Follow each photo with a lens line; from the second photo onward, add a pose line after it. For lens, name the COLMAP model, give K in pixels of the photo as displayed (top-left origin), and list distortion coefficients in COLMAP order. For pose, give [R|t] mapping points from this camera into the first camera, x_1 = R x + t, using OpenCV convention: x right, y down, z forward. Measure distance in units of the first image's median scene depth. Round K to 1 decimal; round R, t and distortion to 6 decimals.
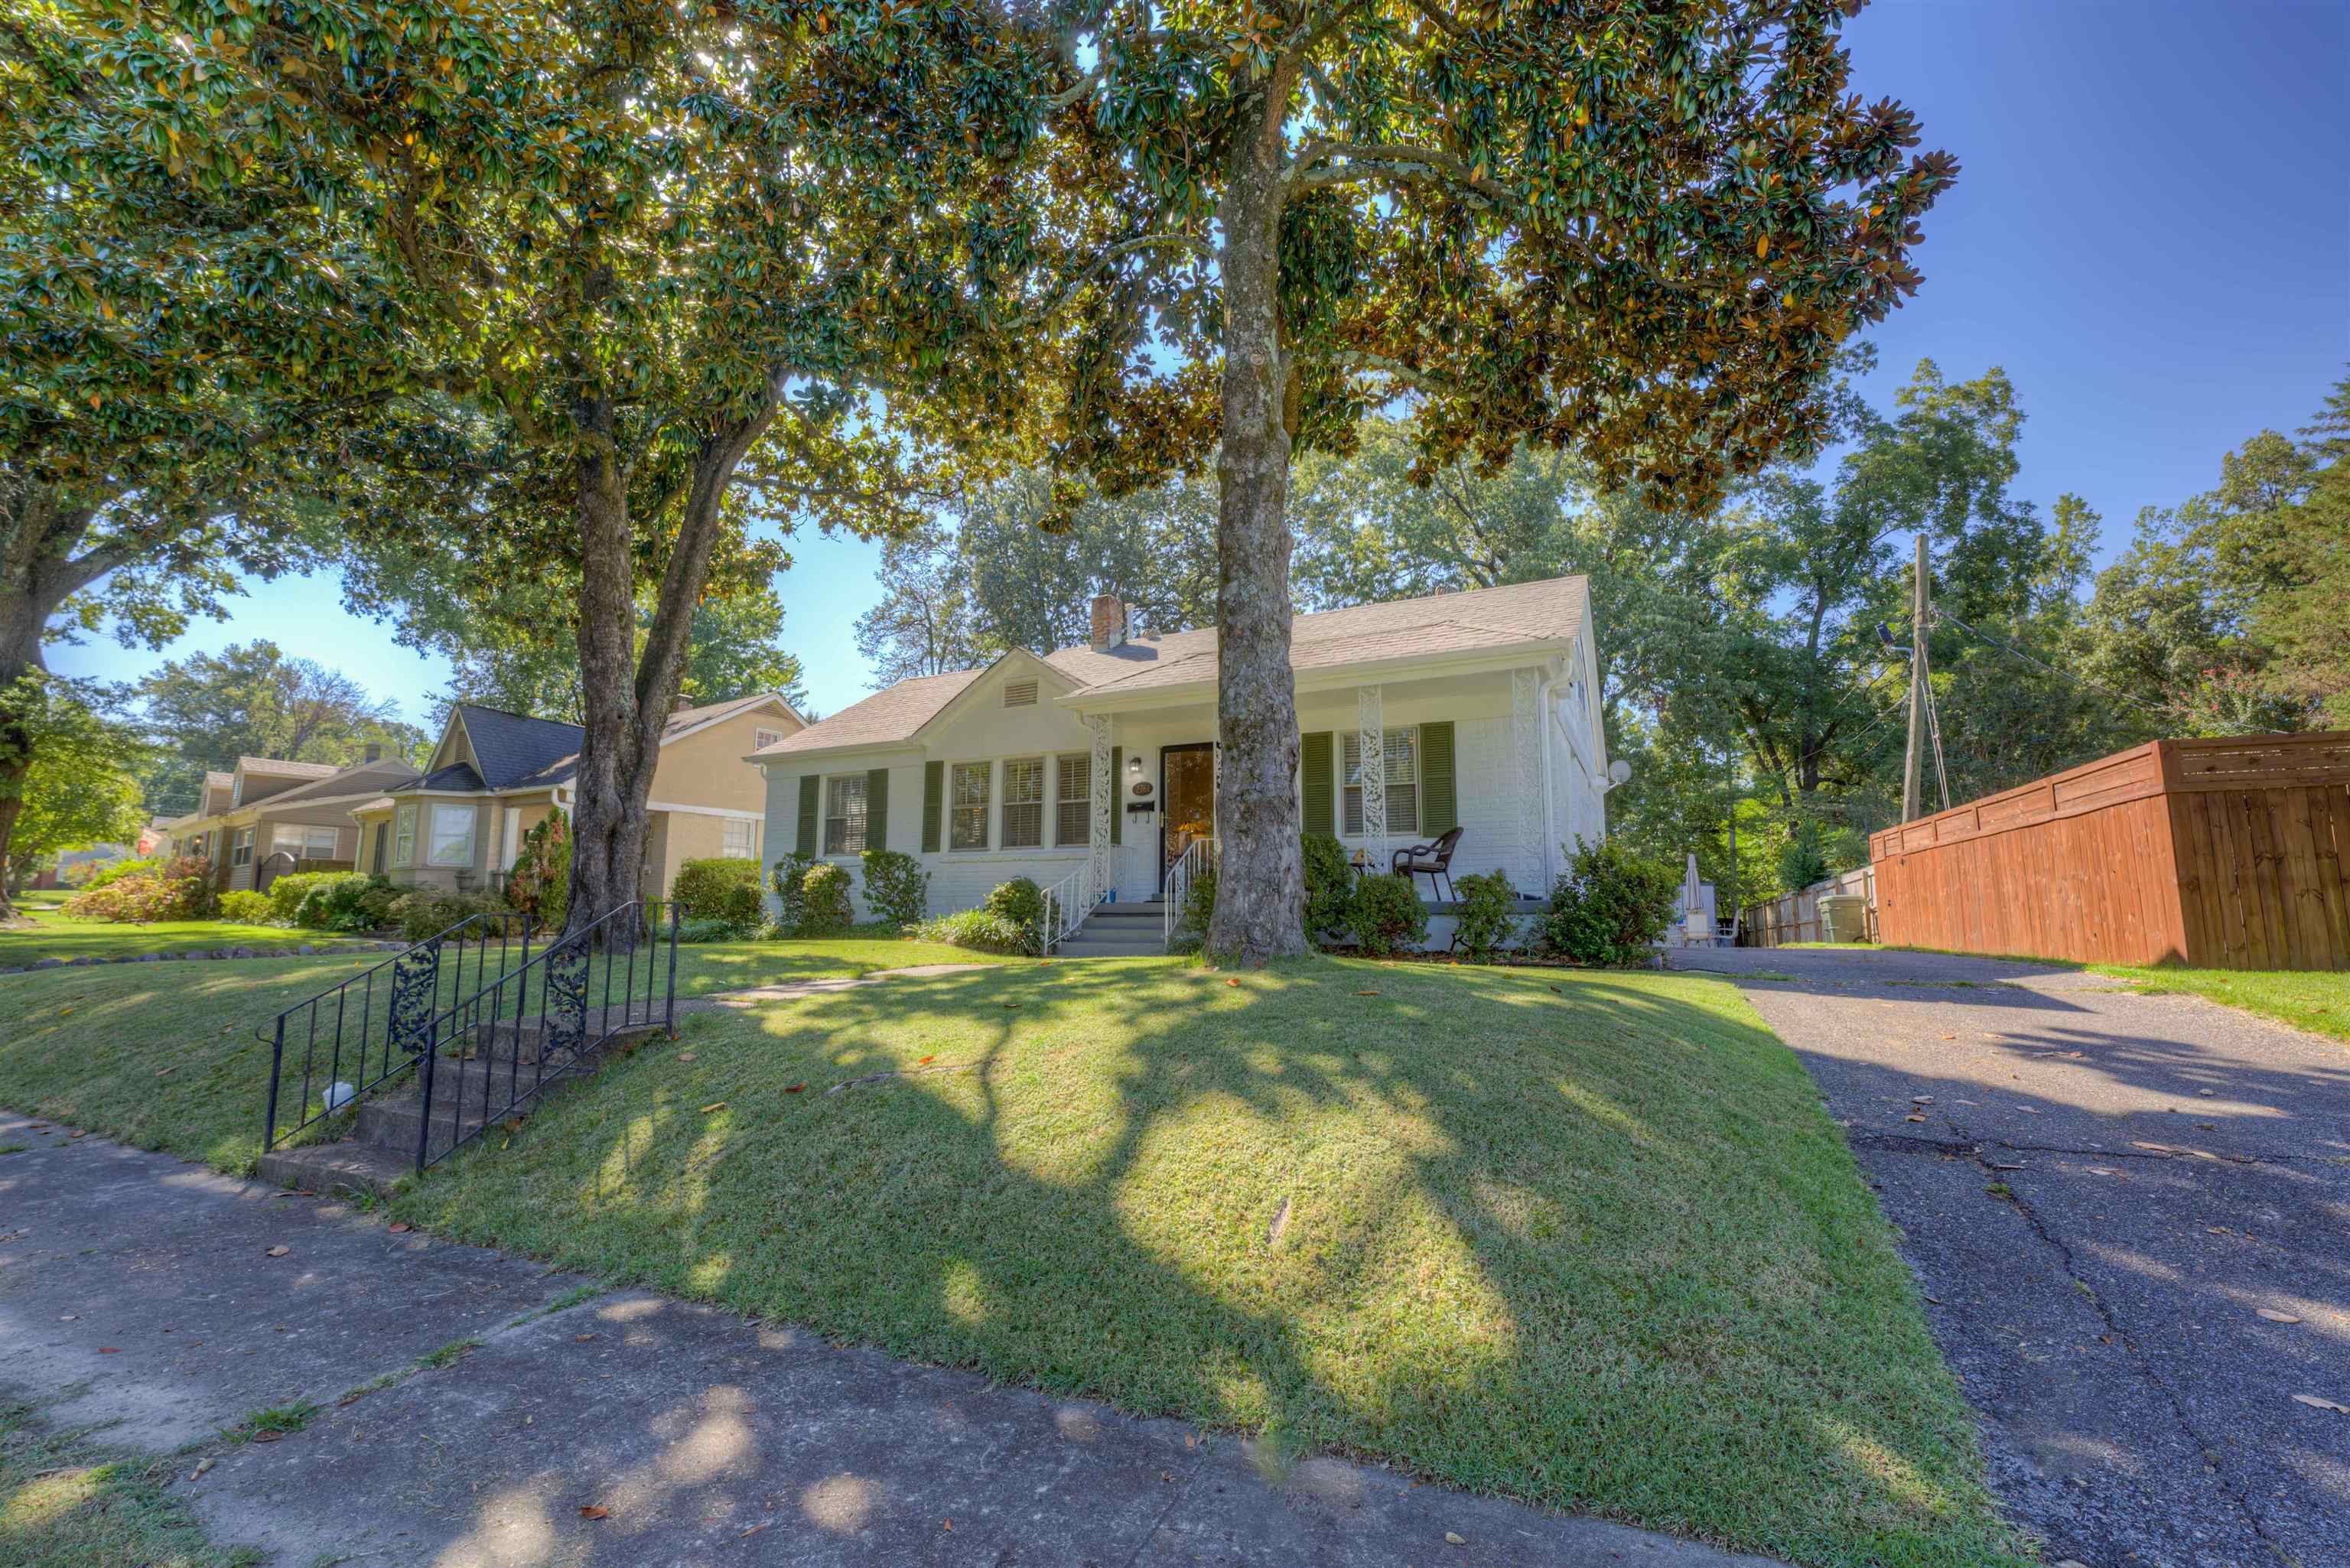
lens RADIAL K [[926.4, 0, 1157.9], [0, 926.4, 788.8], [0, 0, 1]] dist [-0.026460, 0.005138]
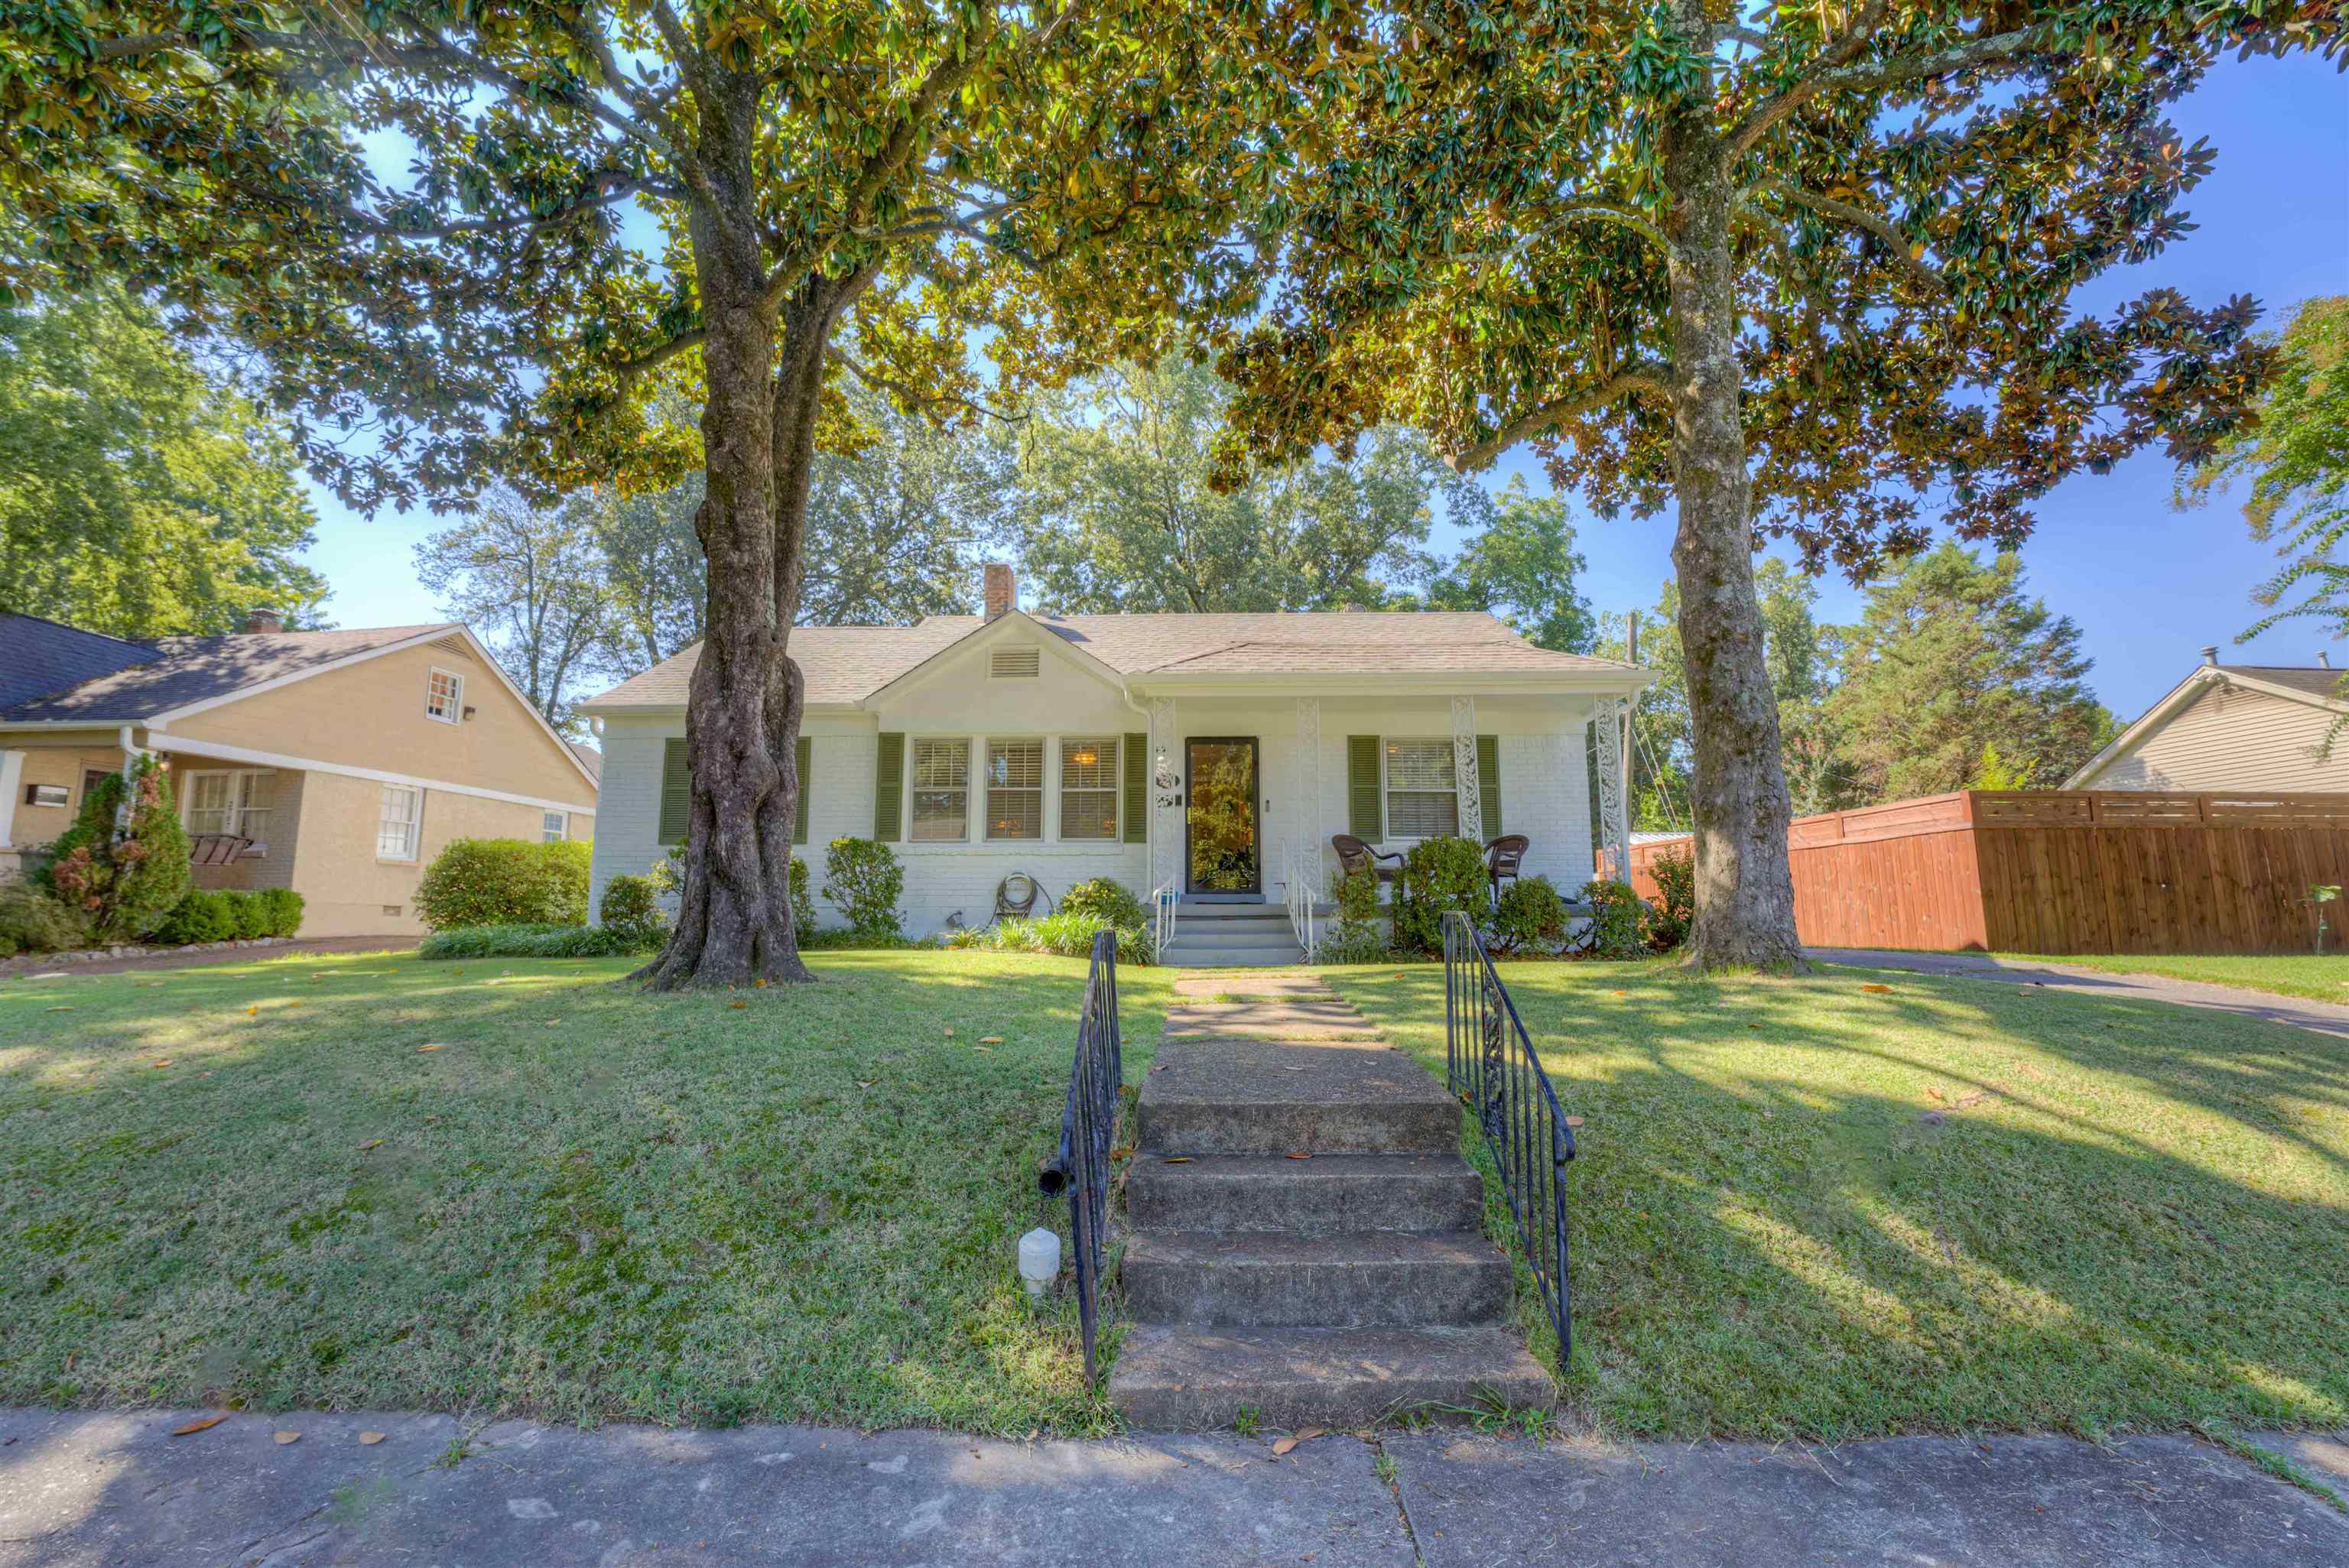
lens RADIAL K [[926.0, 0, 1157.4], [0, 926.0, 788.8], [0, 0, 1]] dist [-0.026460, 0.005138]
pose [[0.909738, 0.053411, 0.411733, -0.403769], [-0.053848, 0.998493, -0.010549, 0.017293], [-0.411676, -0.012574, 0.911243, 0.164667]]
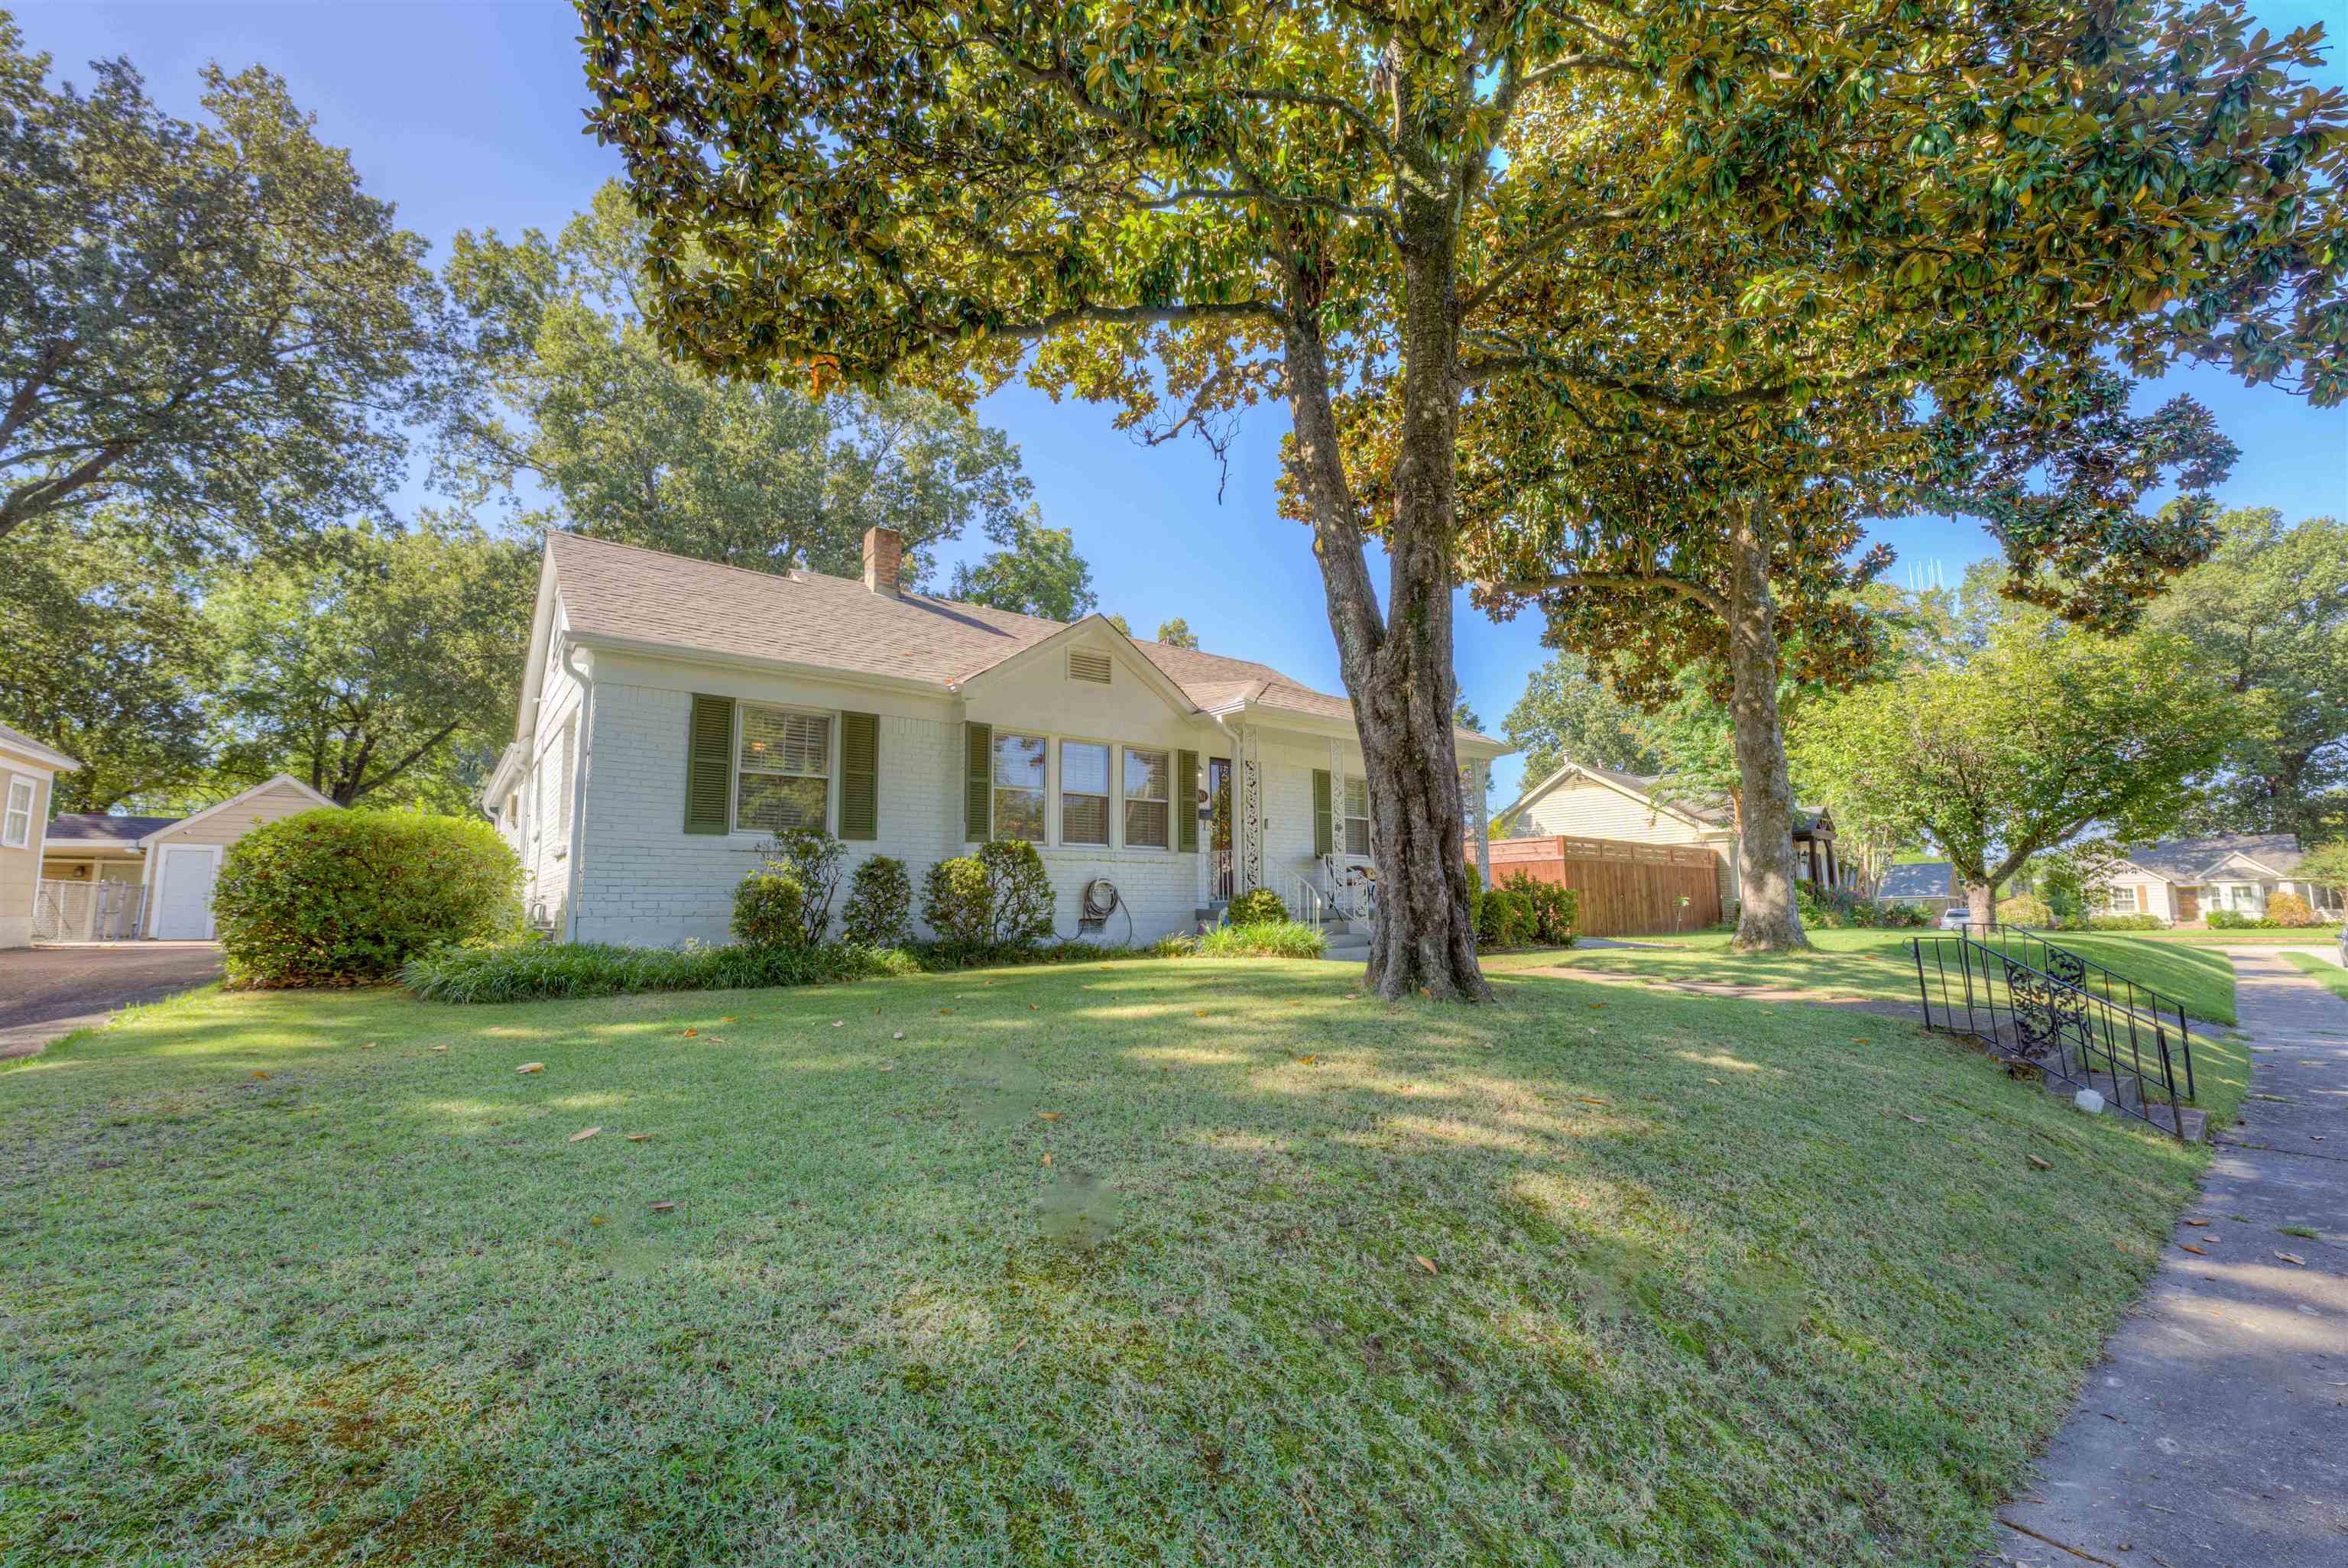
lens RADIAL K [[925.6, 0, 1156.9], [0, 925.6, 788.8], [0, 0, 1]] dist [-0.026460, 0.005138]
pose [[0.463651, 0.107088, 0.879523, -0.928676], [-0.115973, 0.991464, -0.059581, 0.057363], [-0.878395, -0.074376, 0.472112, 0.569032]]
